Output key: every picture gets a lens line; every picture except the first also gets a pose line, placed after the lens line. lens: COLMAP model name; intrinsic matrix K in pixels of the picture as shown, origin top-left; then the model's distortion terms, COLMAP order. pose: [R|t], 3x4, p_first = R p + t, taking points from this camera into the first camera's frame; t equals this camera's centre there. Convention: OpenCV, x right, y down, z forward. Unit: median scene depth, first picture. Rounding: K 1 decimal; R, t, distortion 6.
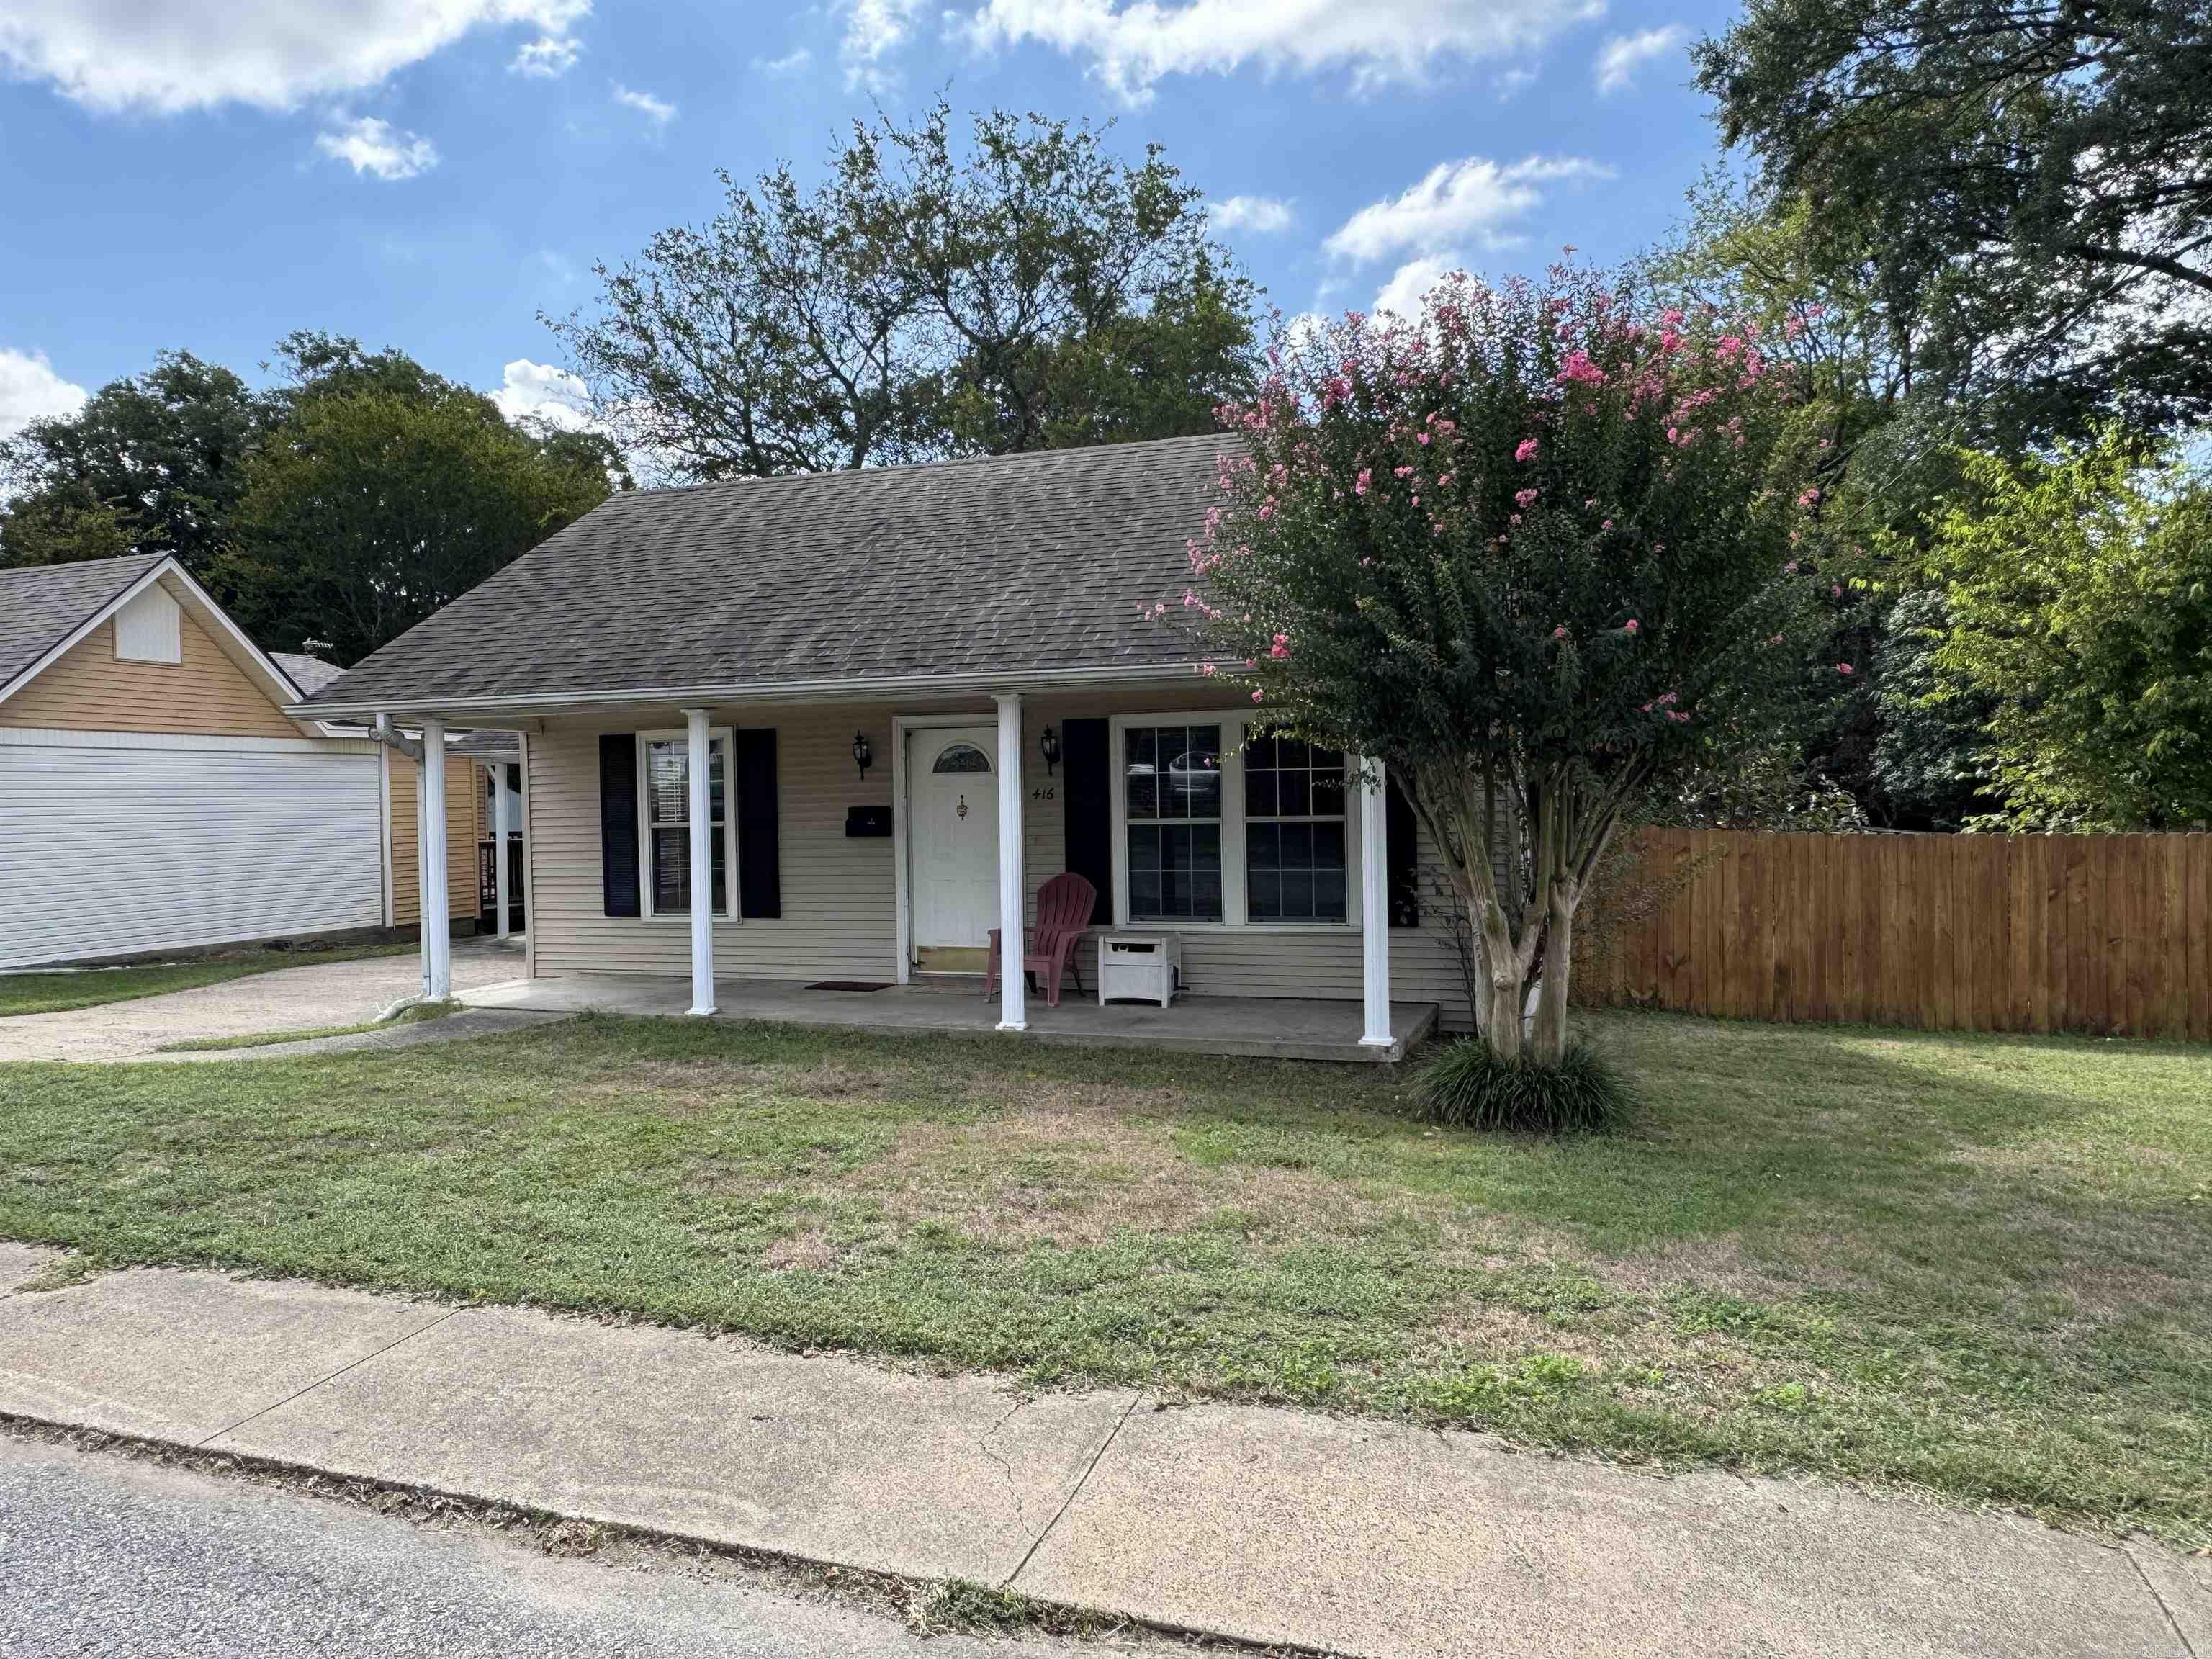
lens RADIAL K [[1546.6, 0, 1106.0], [0, 1546.6, 829.5], [0, 0, 1]] dist [0.000418, 0.000147]
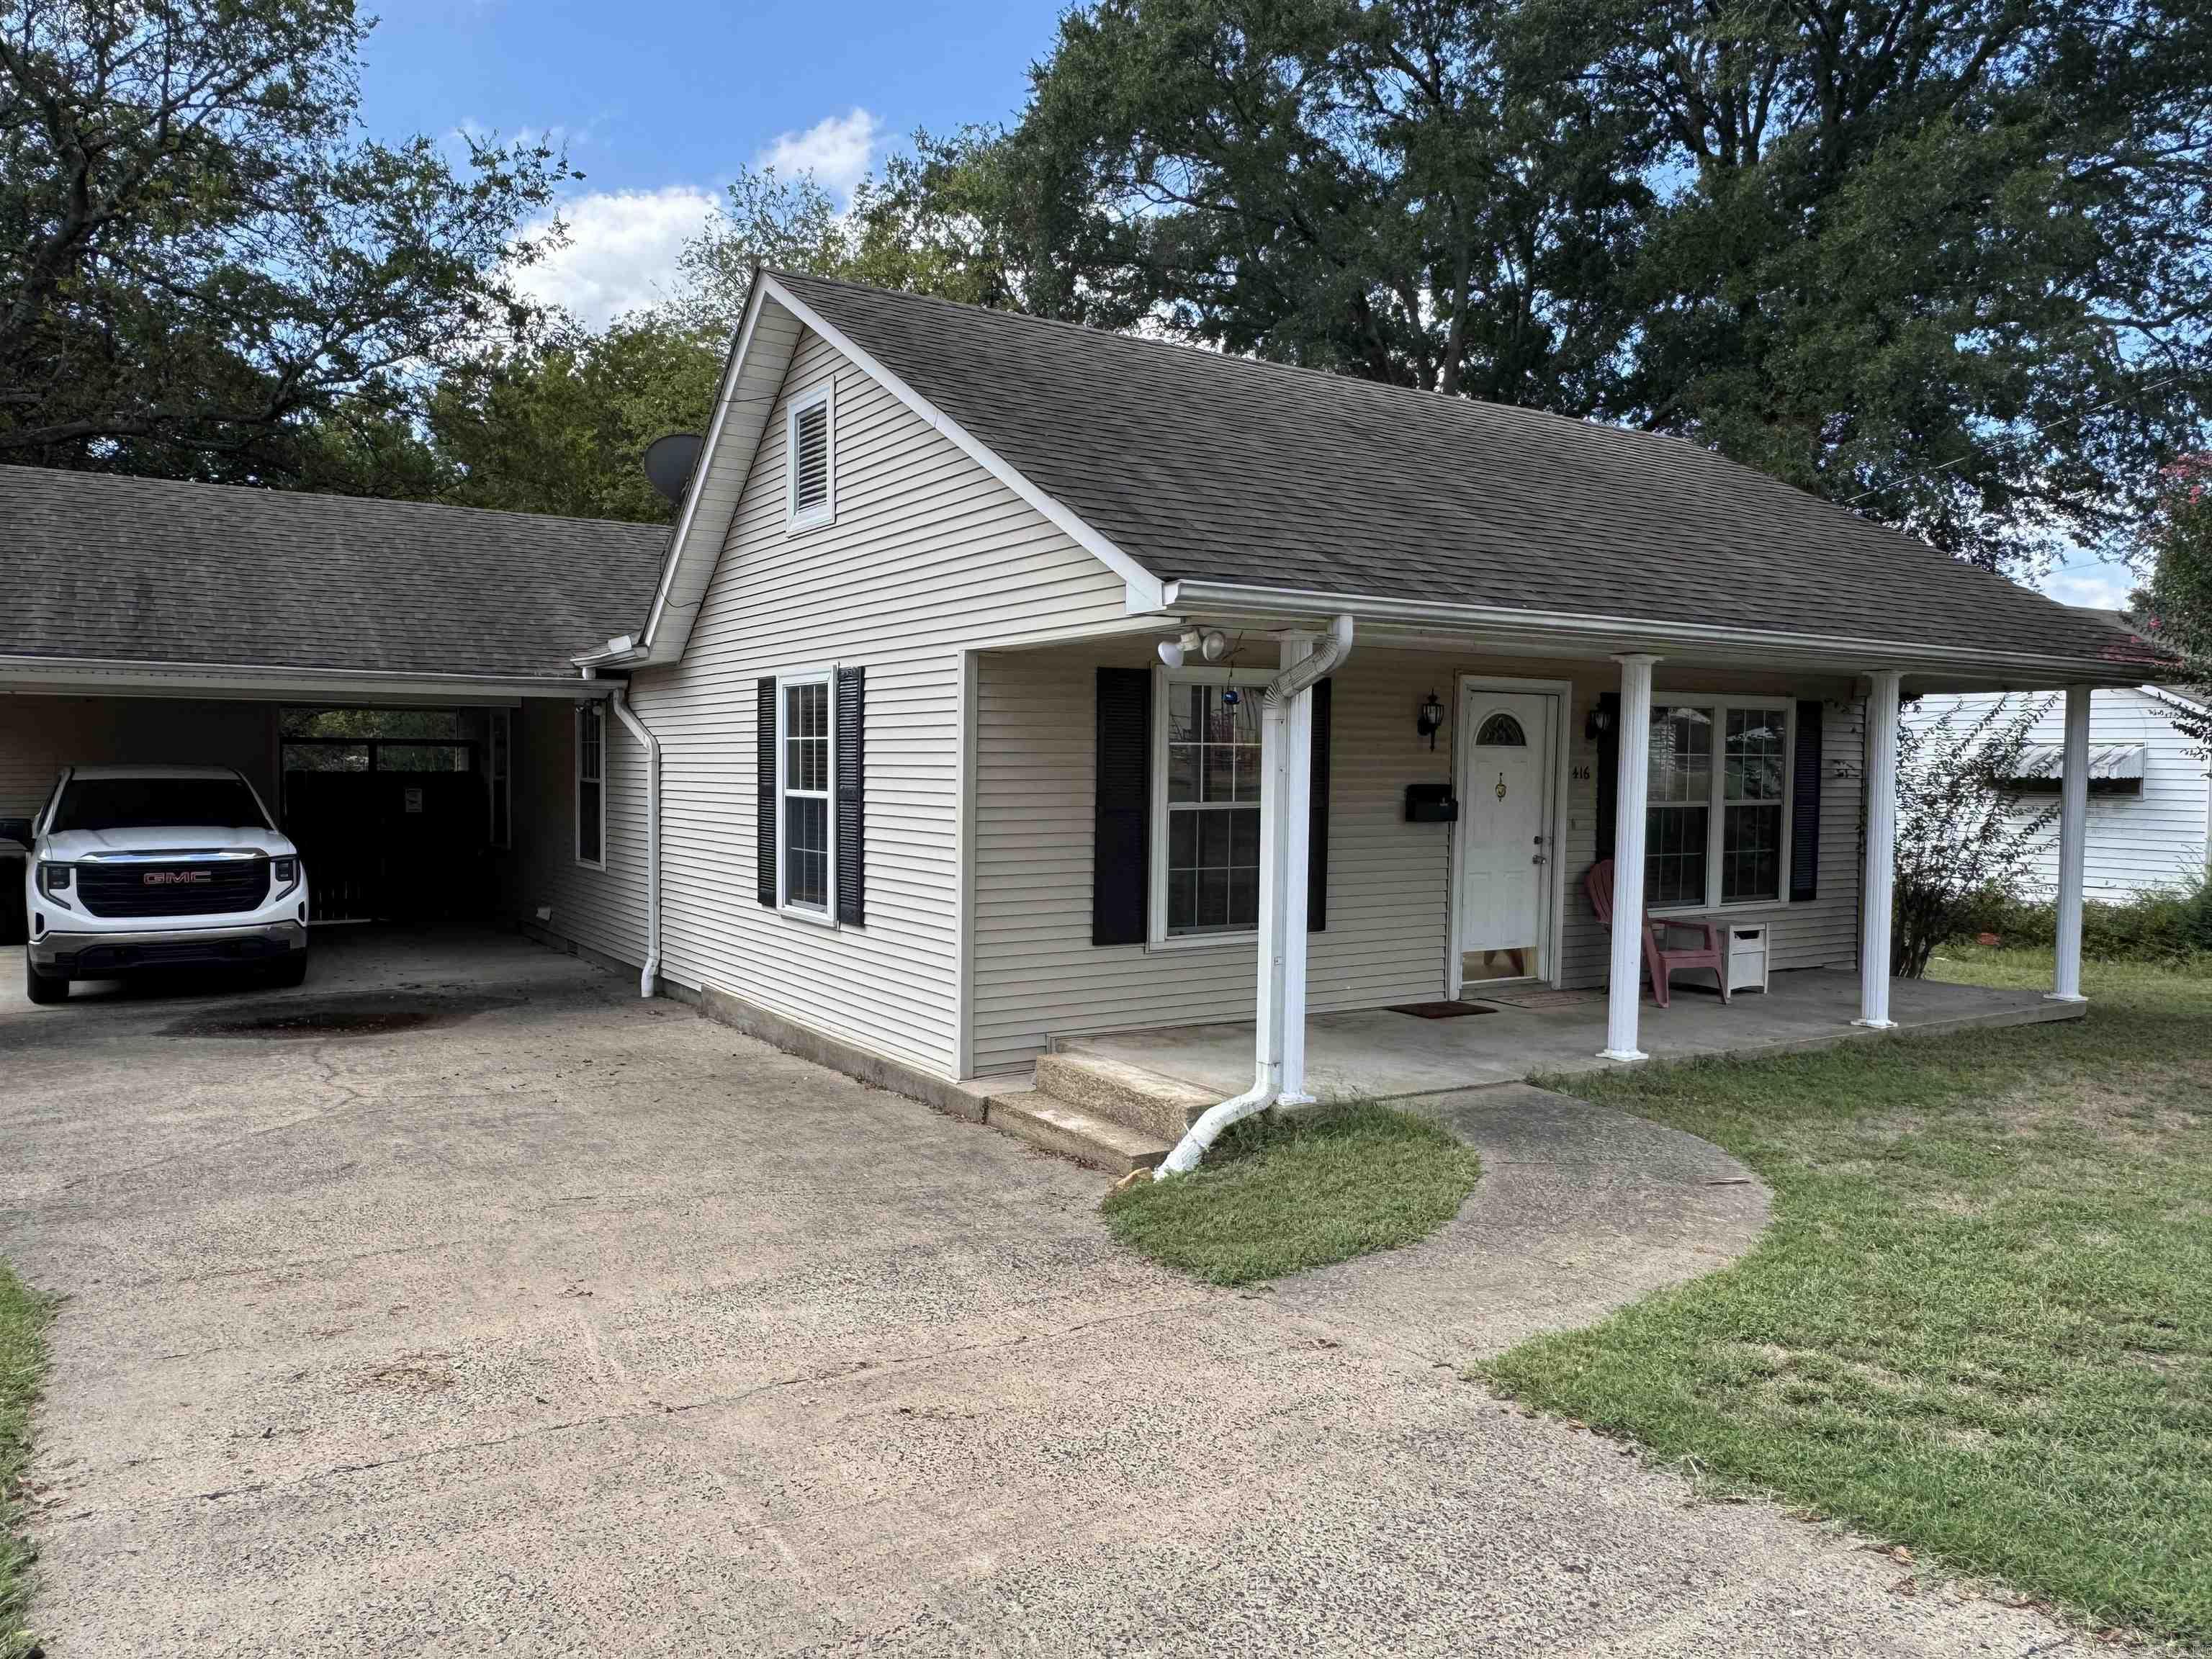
lens RADIAL K [[1546.6, 0, 1106.0], [0, 1546.6, 829.5], [0, 0, 1]] dist [0.000418, 0.000147]
pose [[0.644348, -0.007002, 0.764700, -0.870768], [0.002598, 0.999972, 0.006967, 0.002722], [-0.764728, -0.002502, 0.644348, 0.610214]]
